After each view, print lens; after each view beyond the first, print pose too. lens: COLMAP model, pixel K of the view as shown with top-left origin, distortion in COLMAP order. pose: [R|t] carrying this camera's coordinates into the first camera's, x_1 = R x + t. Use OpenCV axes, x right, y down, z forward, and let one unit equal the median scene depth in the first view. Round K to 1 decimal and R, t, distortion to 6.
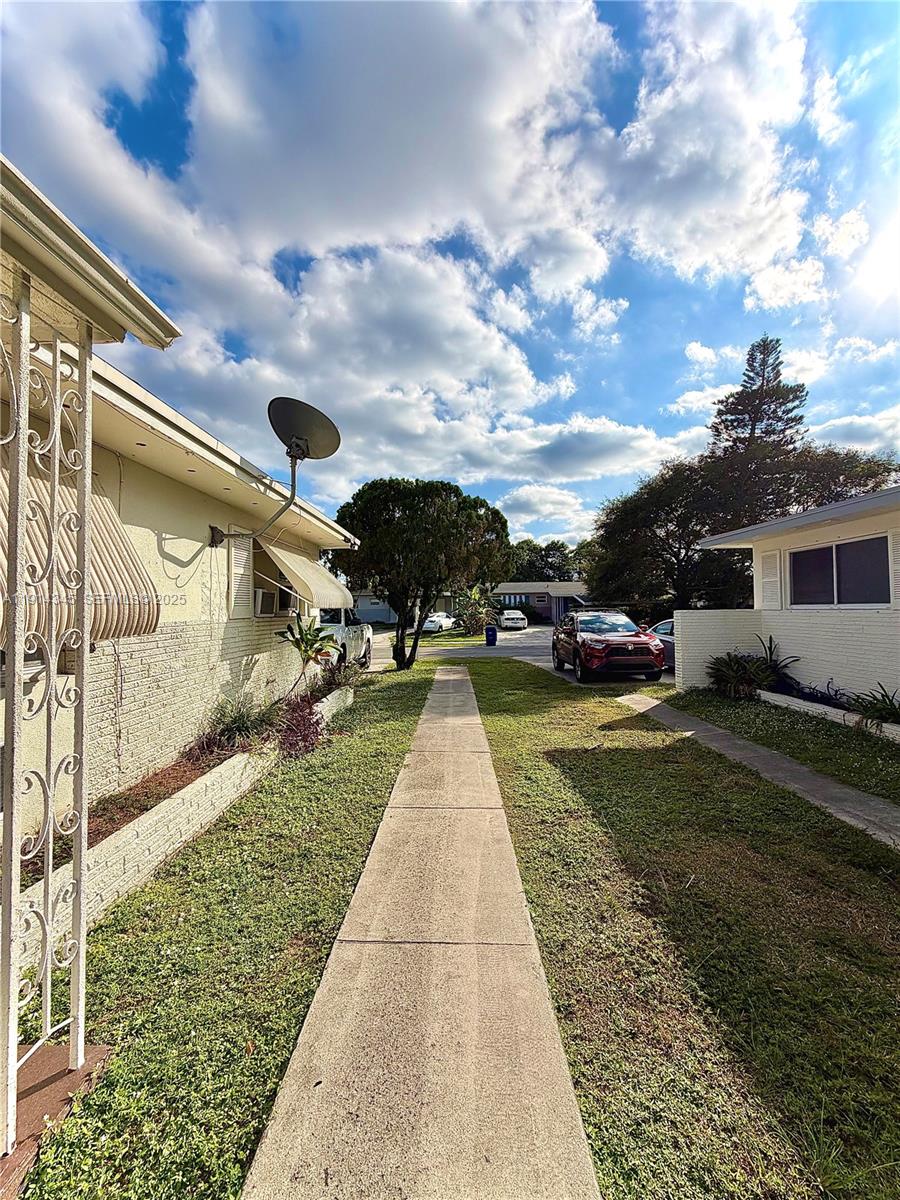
lens RADIAL K [[476.4, 0, 450.2], [0, 476.4, 599.1], [0, 0, 1]] dist [-0.001018, 0.000259]
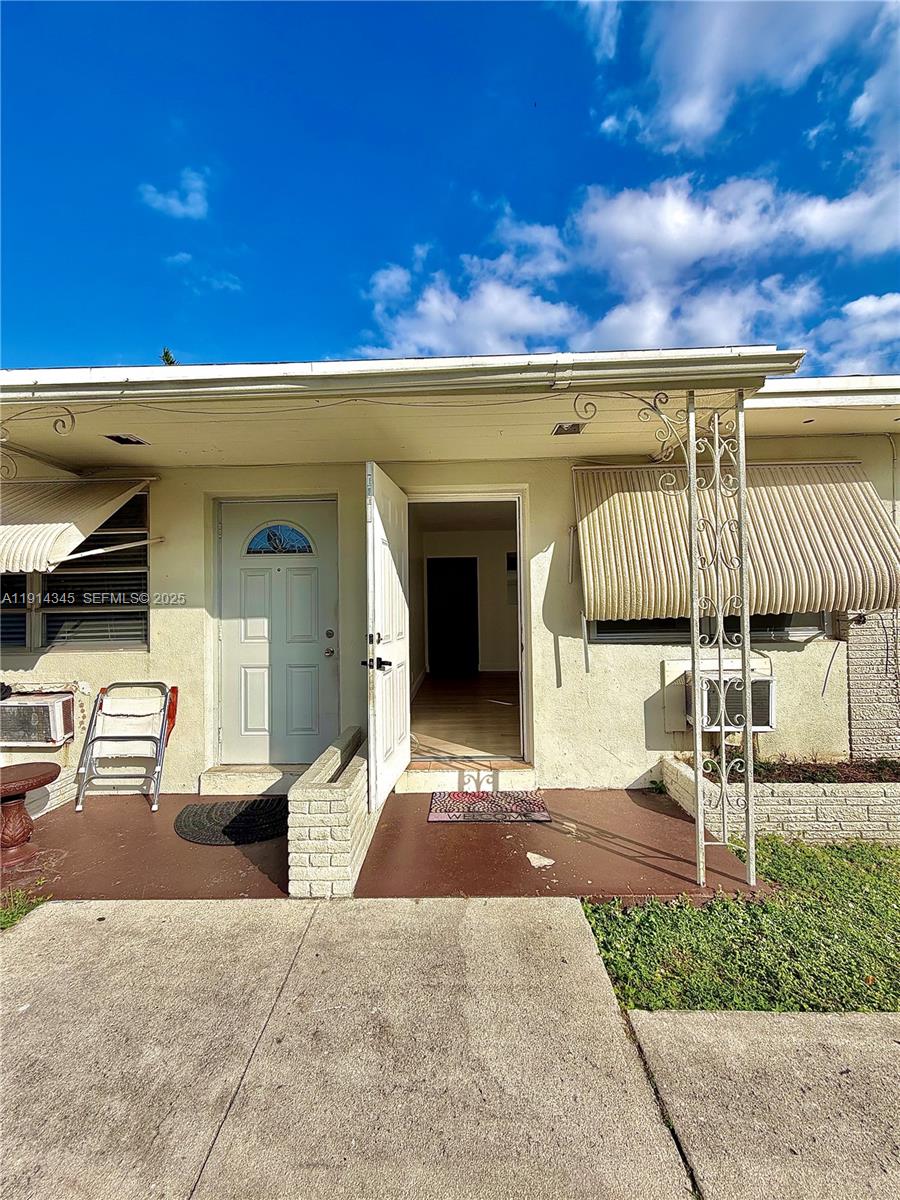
lens RADIAL K [[476.4, 0, 450.6], [0, 476.4, 602.2], [0, 0, 1]] dist [-0.001018, 0.000259]
pose [[-0.014866, -0.002016, -0.999887, 0.473238], [0.038894, 0.999240, -0.002593, 0.033815], [0.999133, -0.038928, -0.014776, 0.066337]]
